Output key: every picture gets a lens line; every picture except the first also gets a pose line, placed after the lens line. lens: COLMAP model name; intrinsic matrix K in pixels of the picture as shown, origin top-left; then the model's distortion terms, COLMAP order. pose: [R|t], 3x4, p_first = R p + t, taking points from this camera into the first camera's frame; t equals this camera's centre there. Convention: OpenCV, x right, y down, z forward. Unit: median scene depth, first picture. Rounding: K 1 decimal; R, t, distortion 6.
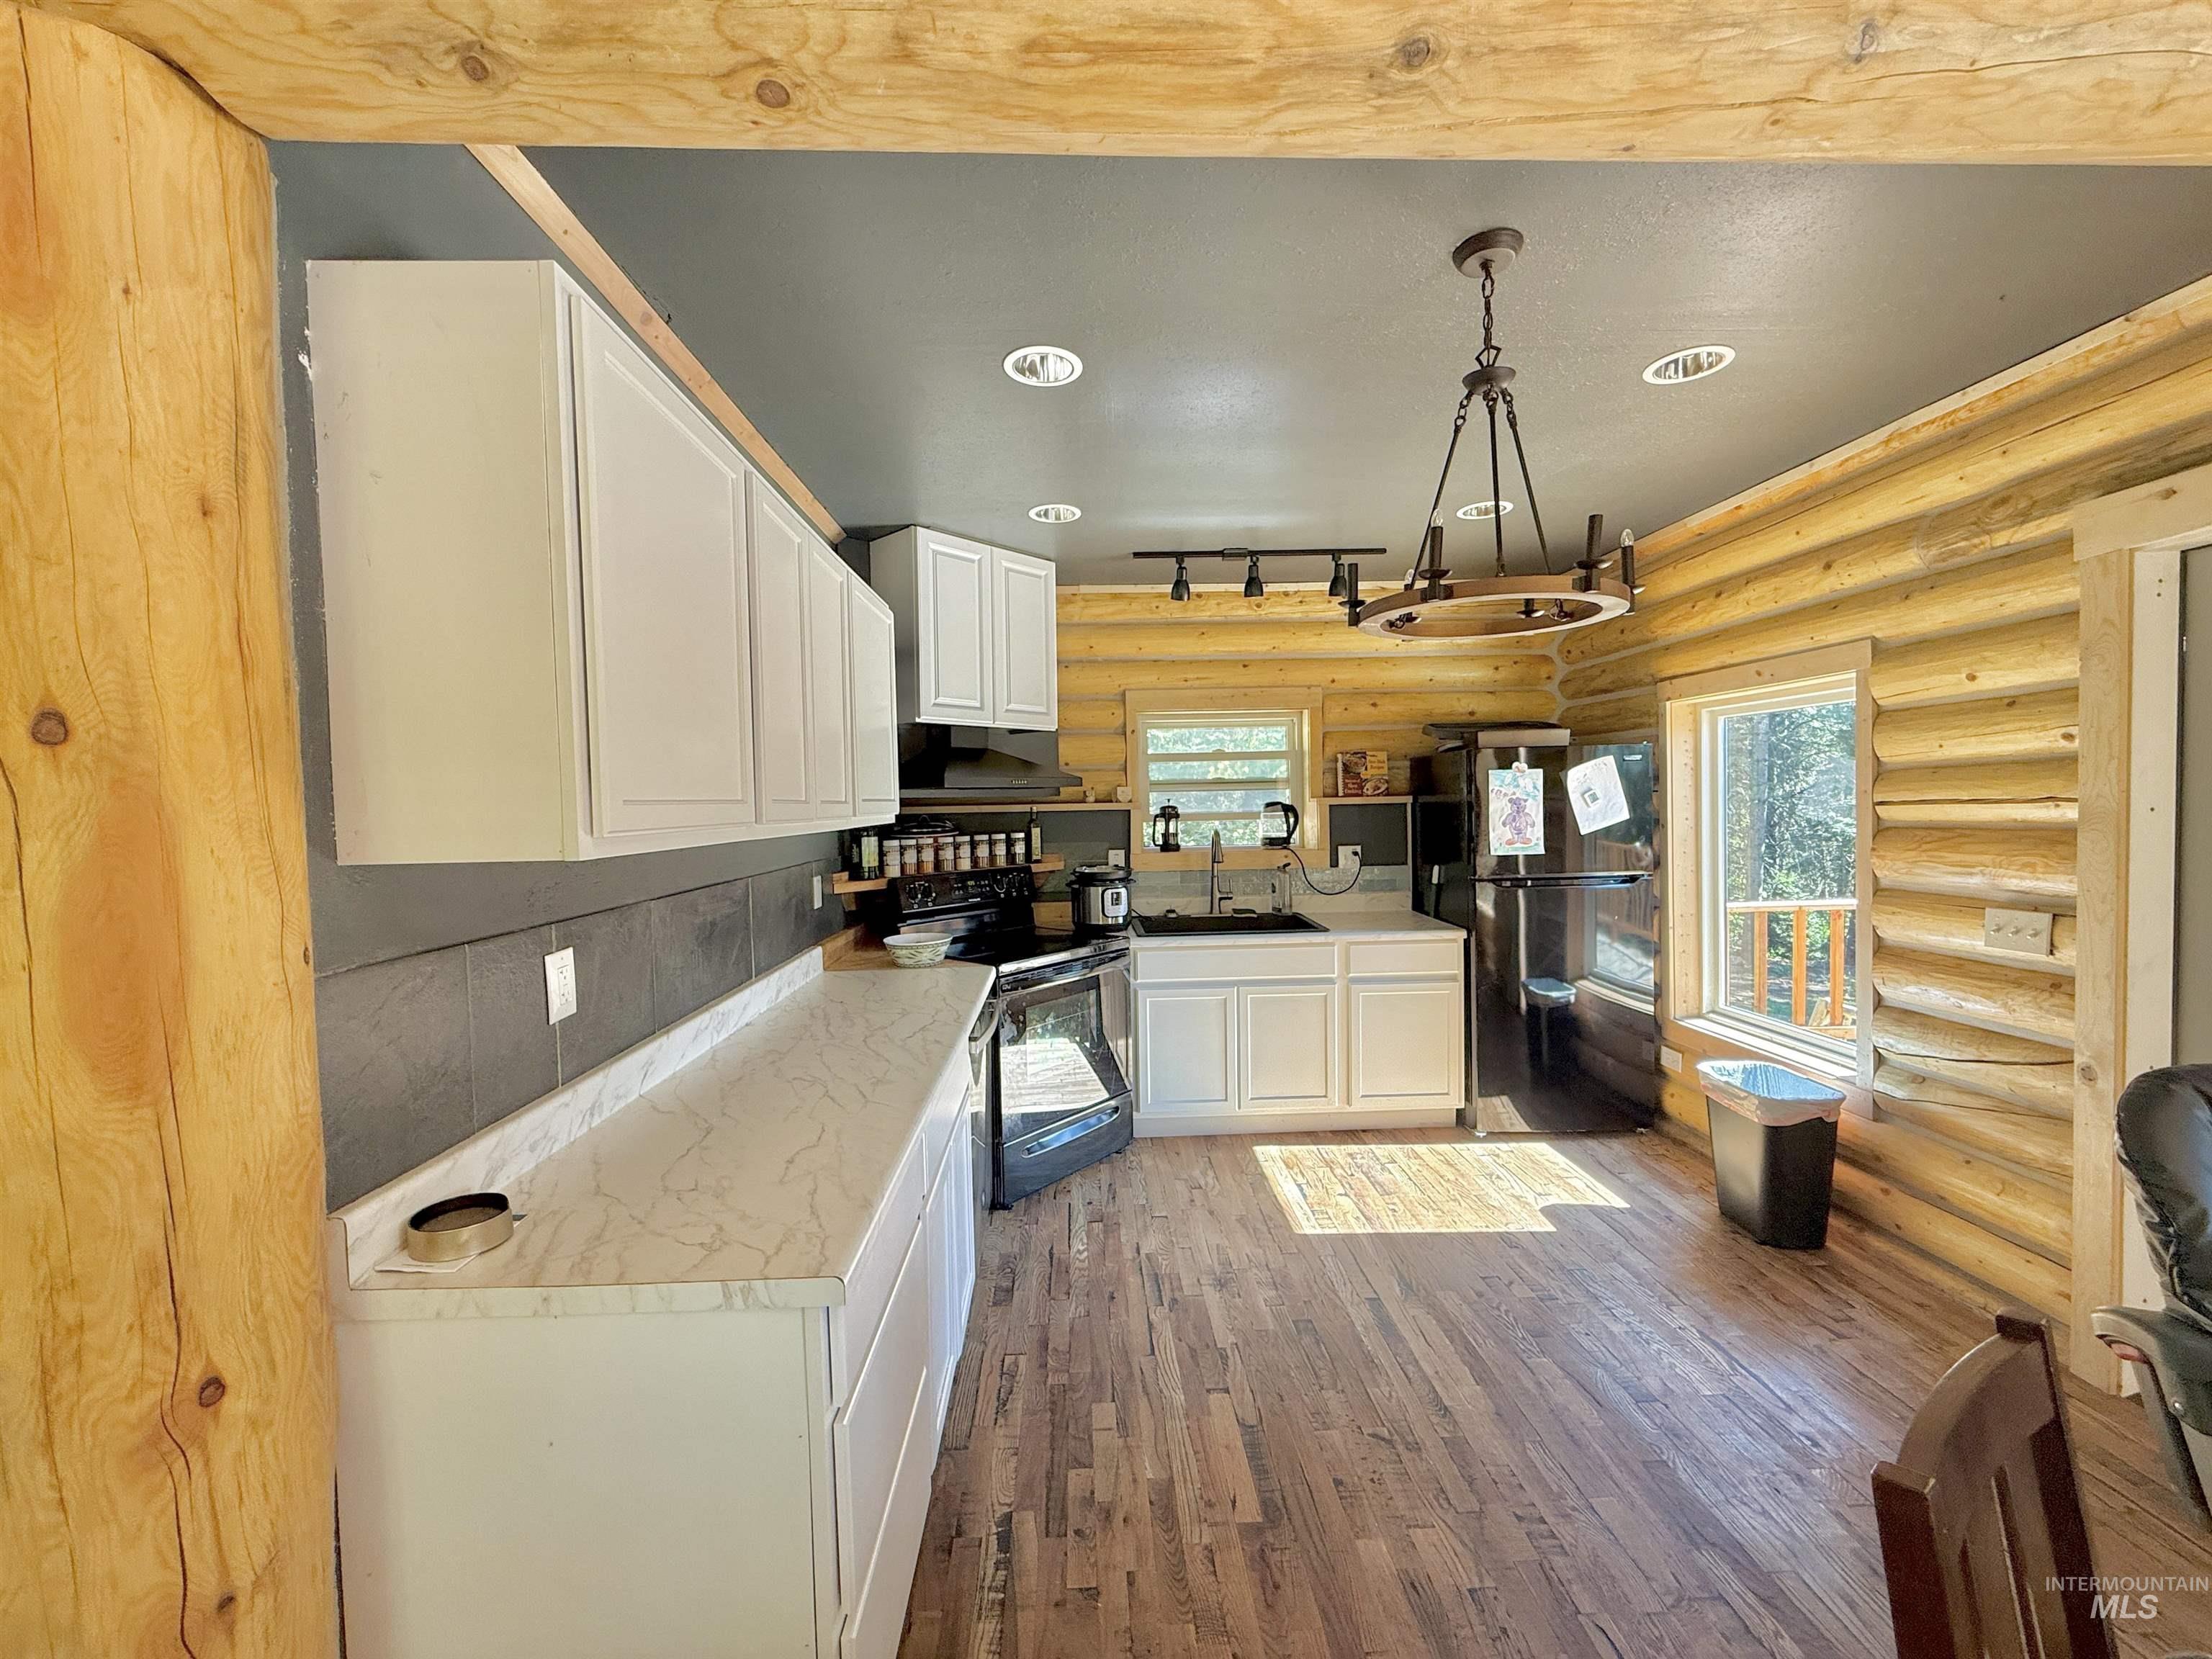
lens RADIAL K [[880.6, 0, 1104.7], [0, 880.6, 833.2], [0, 0, 1]] dist [-0.000329, 0.000252]
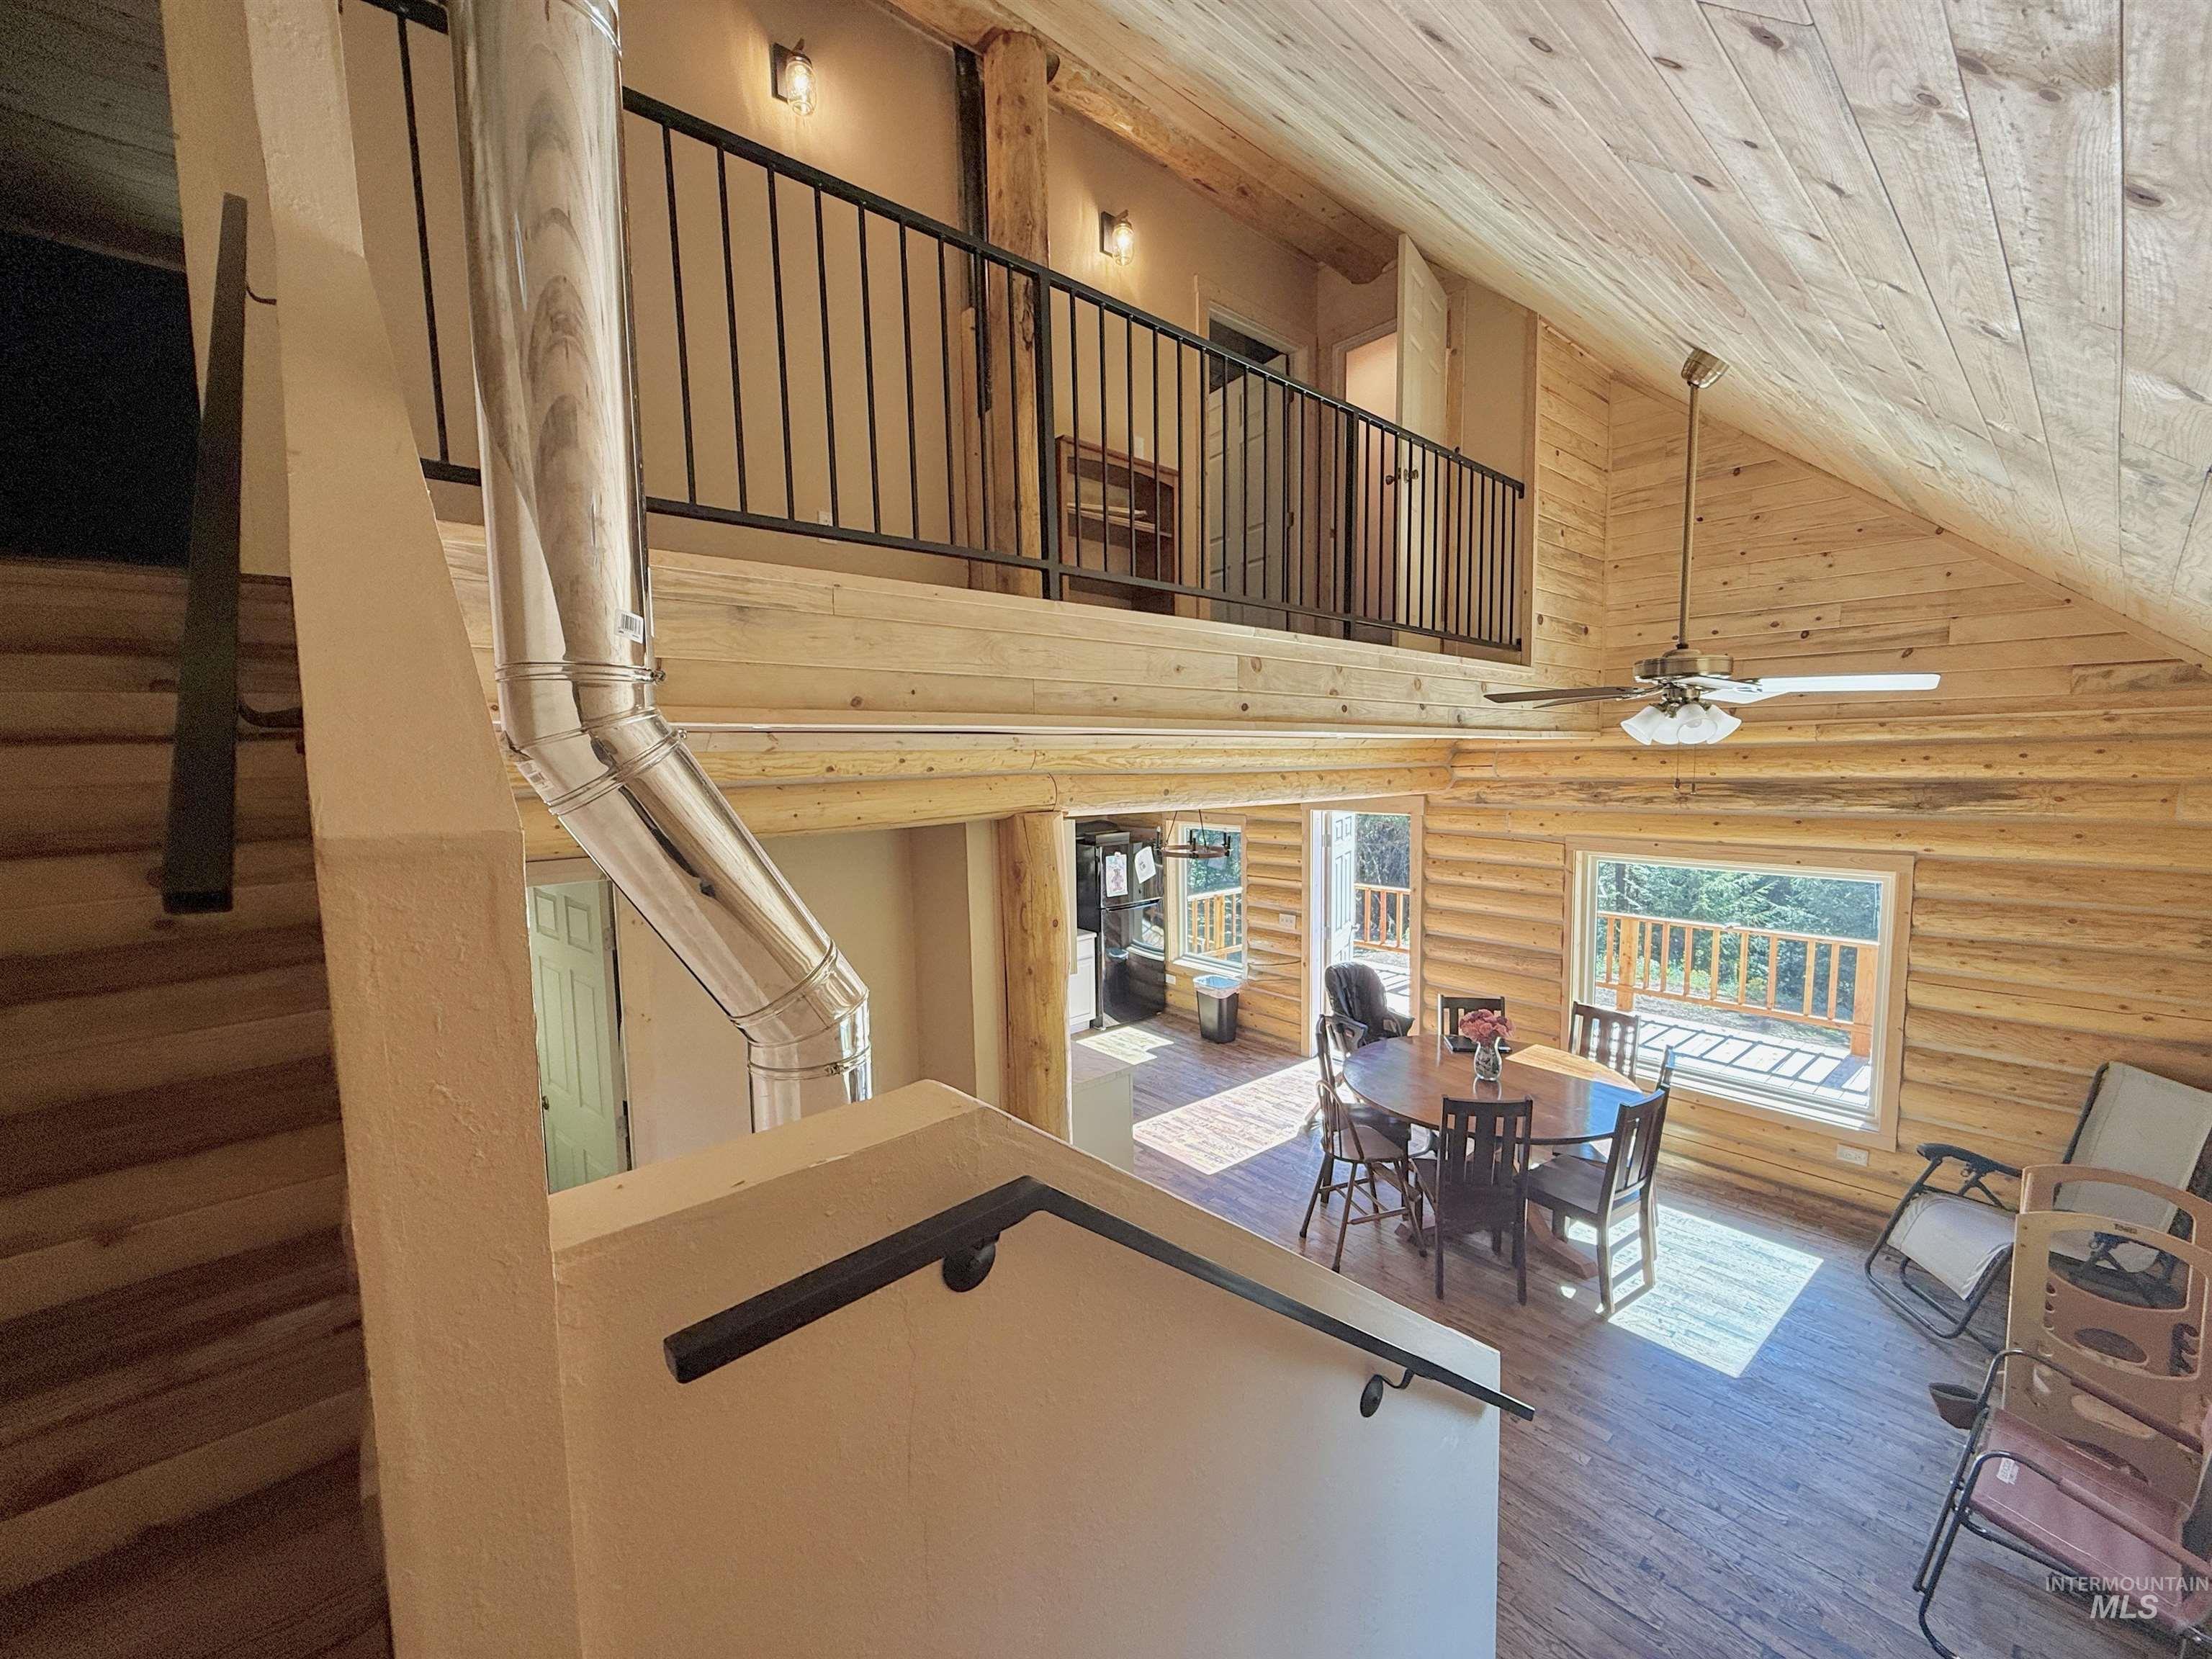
lens RADIAL K [[880.6, 0, 1094.1], [0, 880.6, 824.9], [0, 0, 1]] dist [-0.000329, 0.000252]
pose [[0.779893, -0.046921, 0.624152, -0.895113], [0.023785, 0.998688, 0.045357, -0.243776], [-0.625461, -0.020528, 0.779986, -0.622970]]
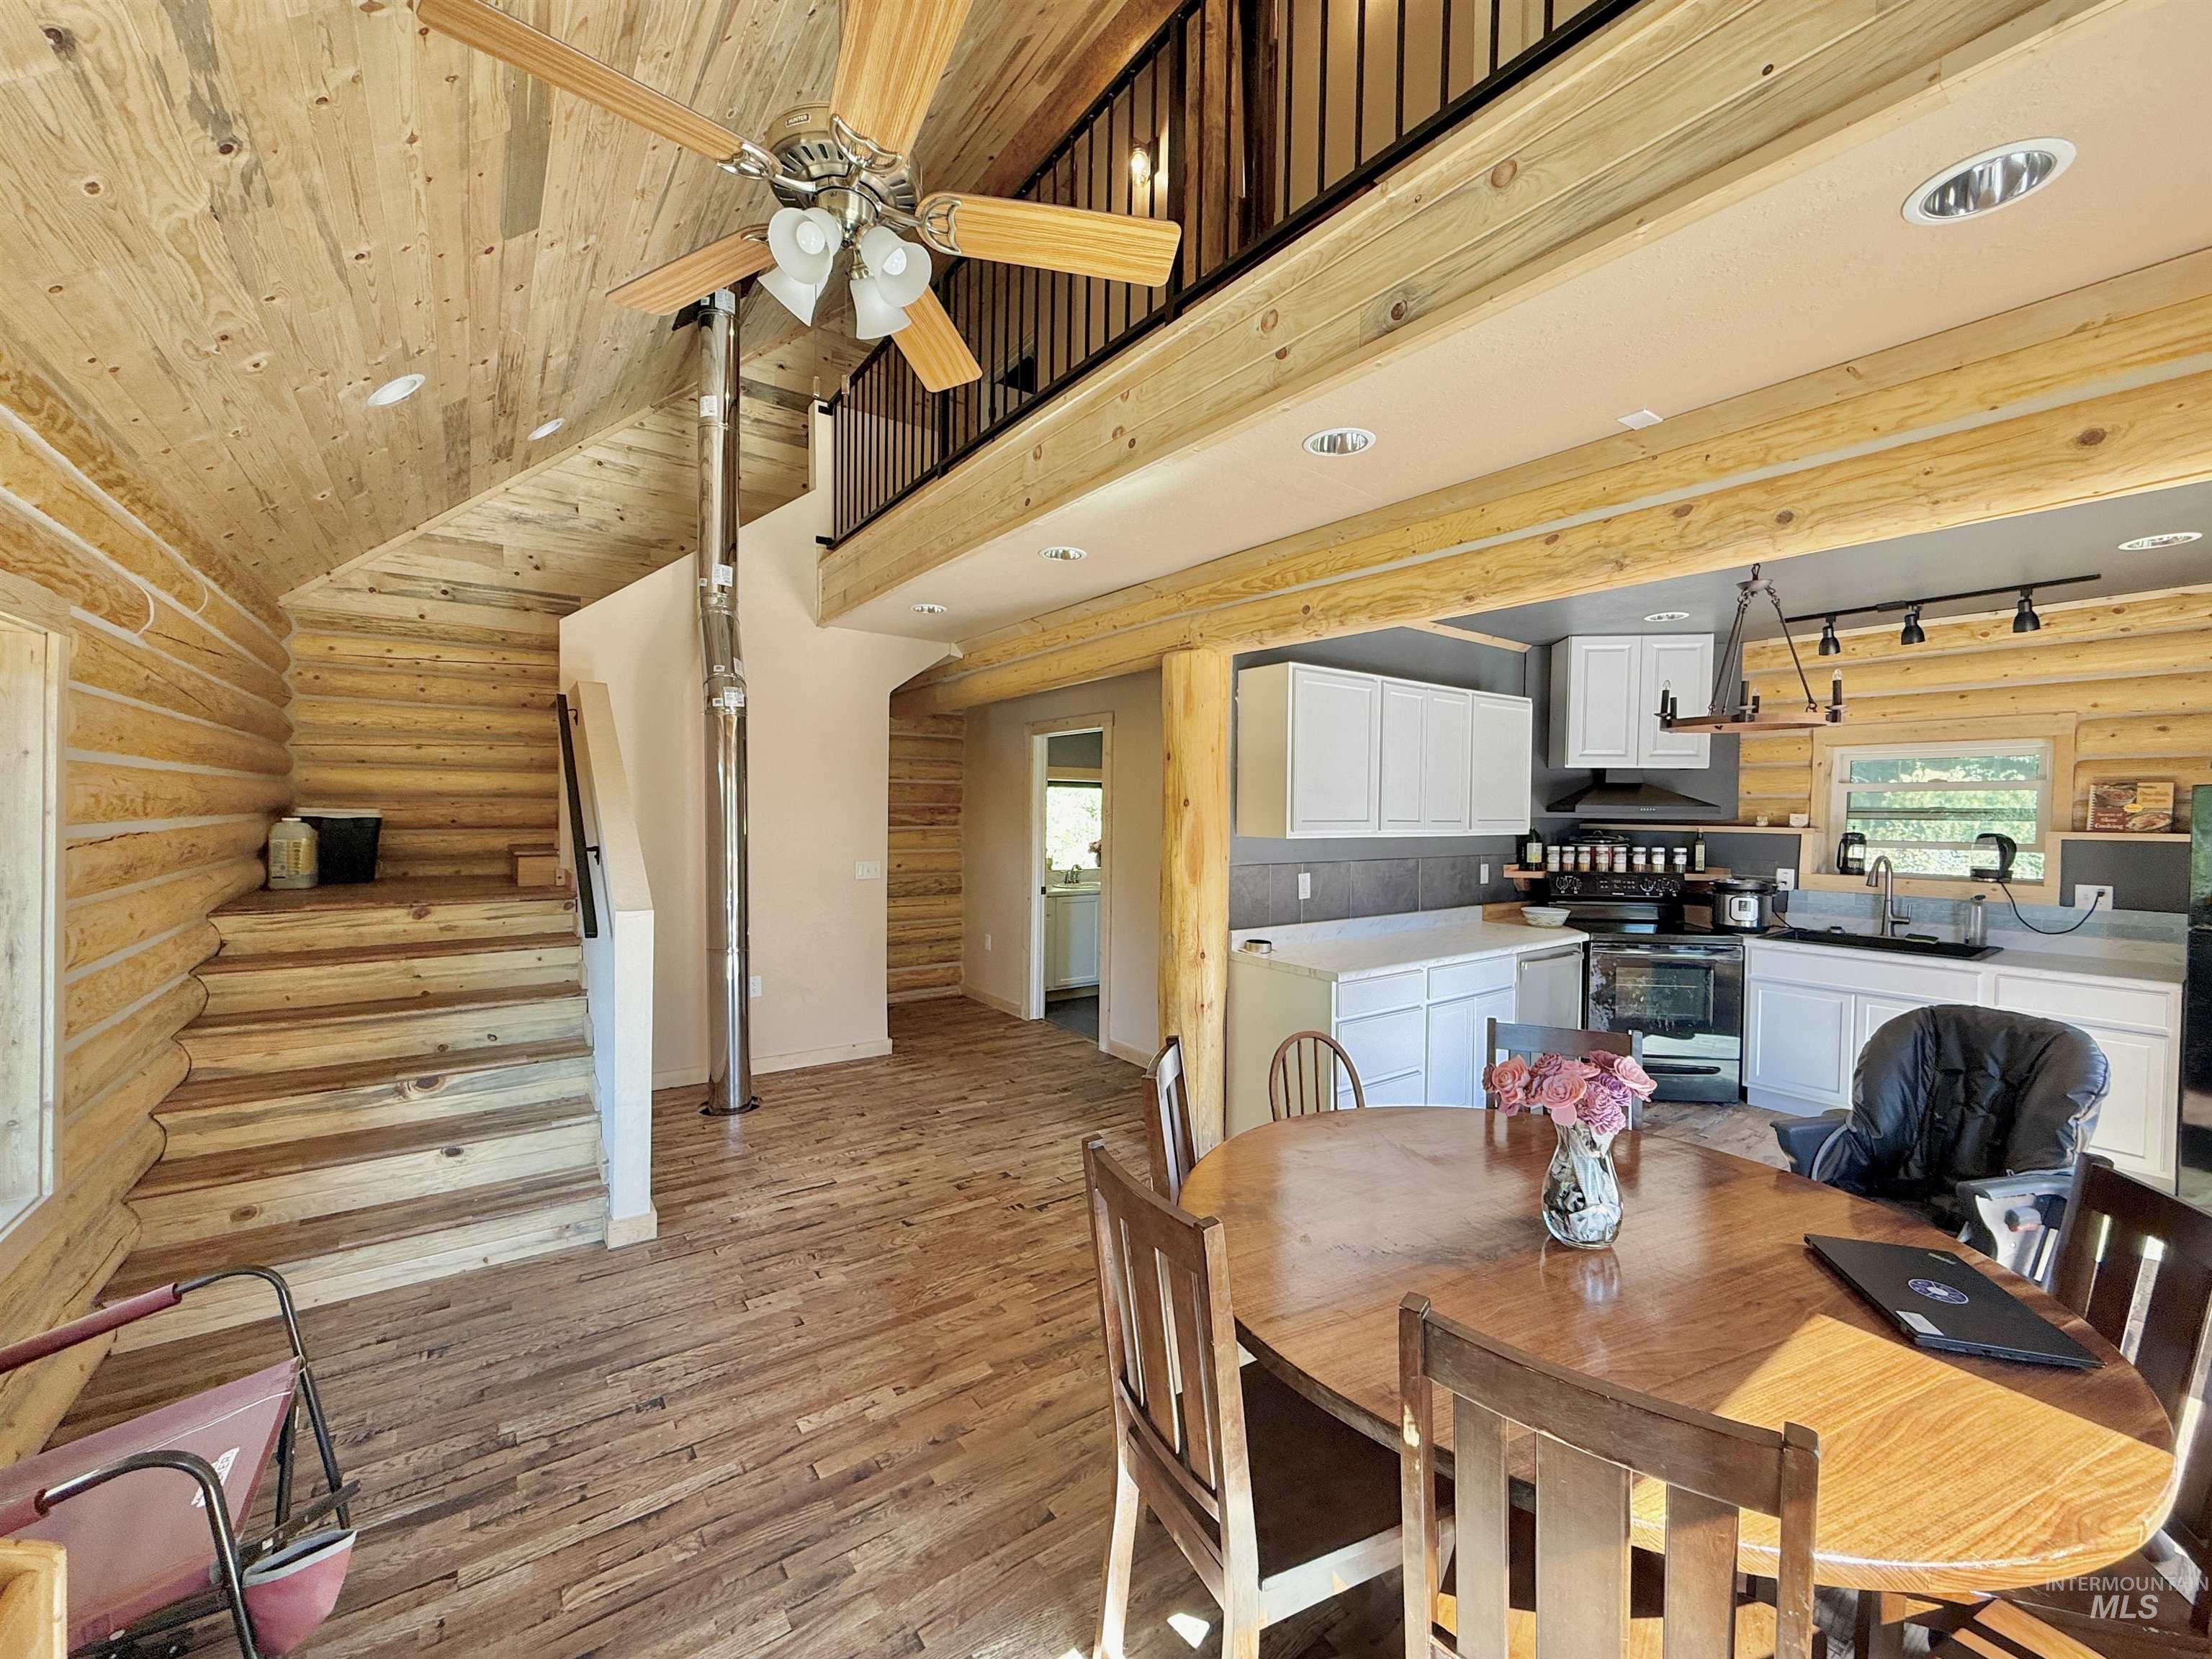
lens RADIAL K [[880.6, 0, 1099.0], [0, 880.6, 833.6], [0, 0, 1]] dist [-0.000329, 0.000252]
pose [[0.555976, 0.049907, -0.829698, 0.547726], [-0.052092, 0.998326, 0.025143, -0.010398], [0.829564, 0.029241, 0.557645, -0.448892]]
